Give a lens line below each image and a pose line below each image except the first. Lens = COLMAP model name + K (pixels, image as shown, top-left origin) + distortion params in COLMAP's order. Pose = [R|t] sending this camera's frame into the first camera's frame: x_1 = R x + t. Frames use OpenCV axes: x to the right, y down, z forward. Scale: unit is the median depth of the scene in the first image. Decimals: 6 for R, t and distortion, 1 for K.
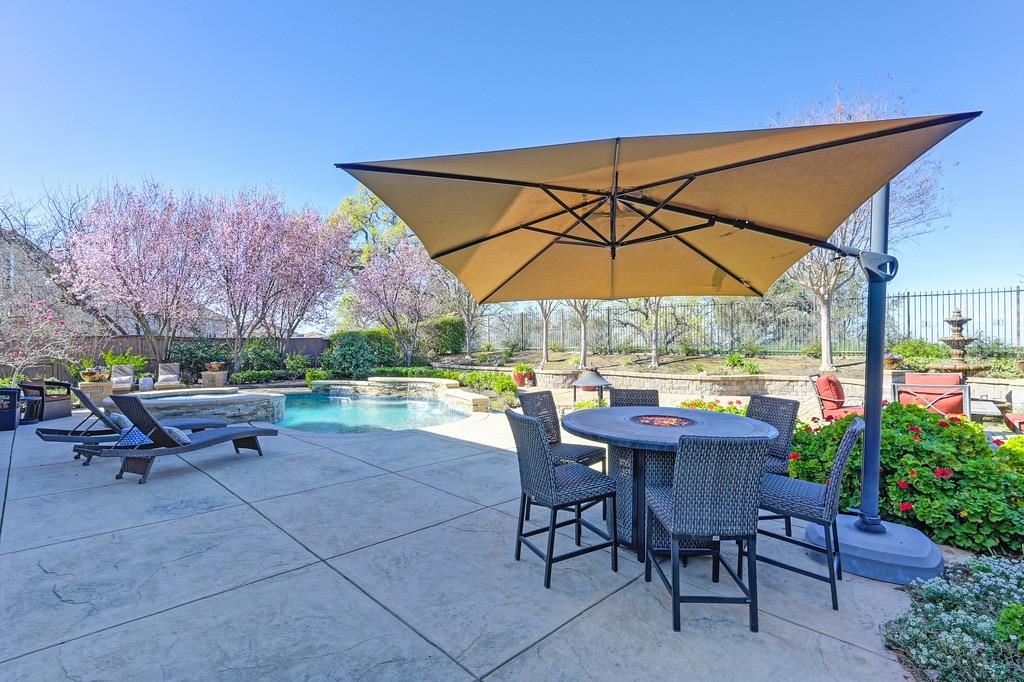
lens RADIAL K [[479.8, 0, 507.1], [0, 479.8, 340.6], [0, 0, 1]] dist [-0.003450, -0.000154]
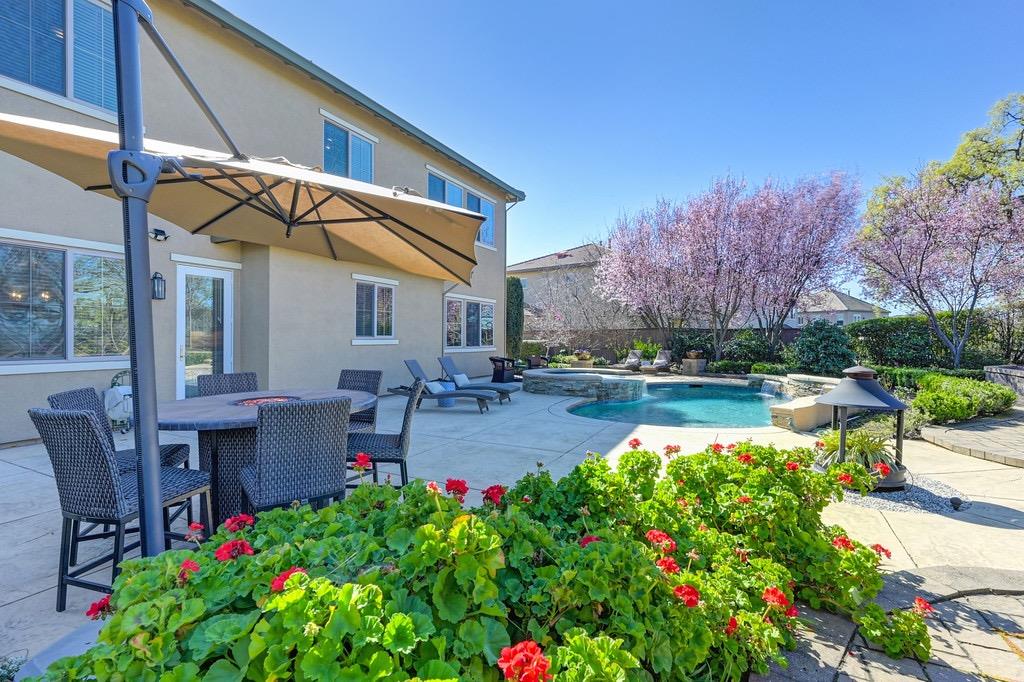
lens RADIAL K [[479.8, 0, 512.4], [0, 479.8, 339.9], [0, 0, 1]] dist [-0.003450, -0.000154]
pose [[0.305338, 0.008160, -0.952209, 0.329495], [0.002847, 0.999951, 0.009482, 0.009379], [0.952240, -0.005606, 0.305300, 0.283678]]
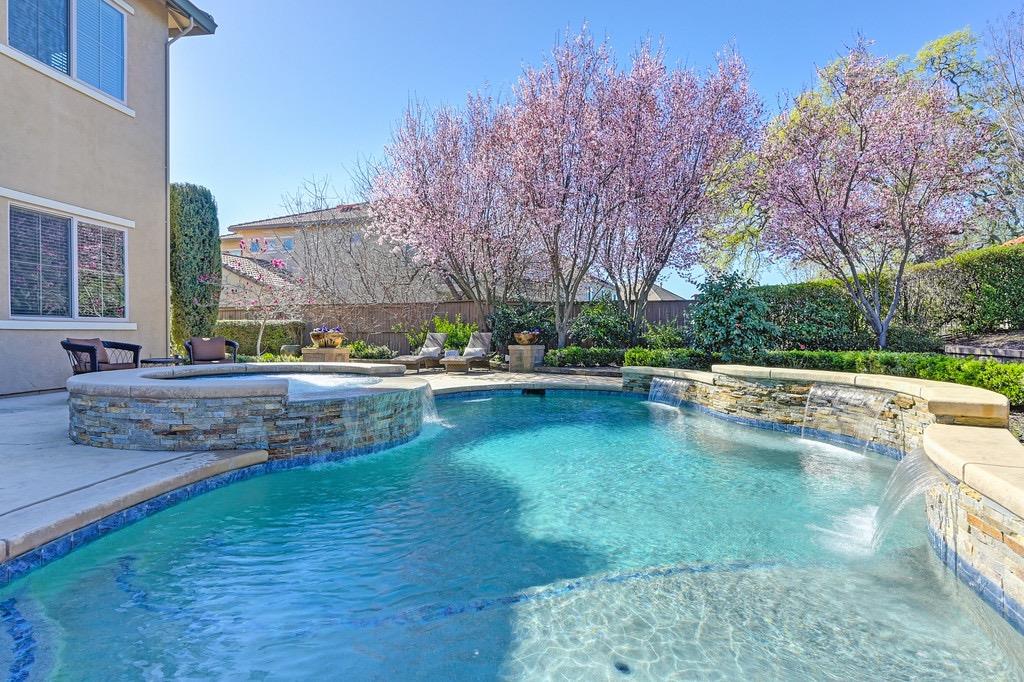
lens RADIAL K [[520.2, 0, 514.5], [0, 520.2, 332.9], [0, 0, 1]] dist [-0.004479, -0.000639]
pose [[0.621957, 0.004008, -0.783041, -0.044755], [0.000712, 0.999984, 0.005683, 0.045025], [0.783051, -0.004092, 0.621944, 0.559902]]
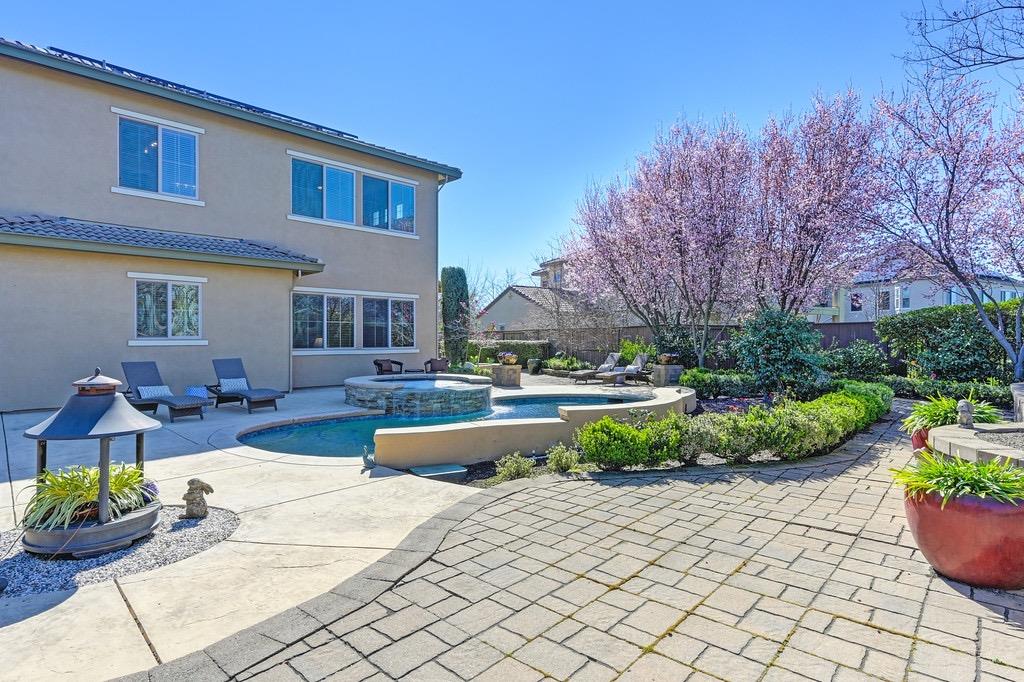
lens RADIAL K [[530.1, 0, 511.1], [0, 530.1, 335.4], [0, 0, 1]] dist [-0.004379, -0.000273]
pose [[-0.002547, -0.003130, -0.999992, 0.335123], [0.006812, 0.999972, -0.003147, 0.014260], [0.999974, -0.006820, -0.002526, 0.777407]]
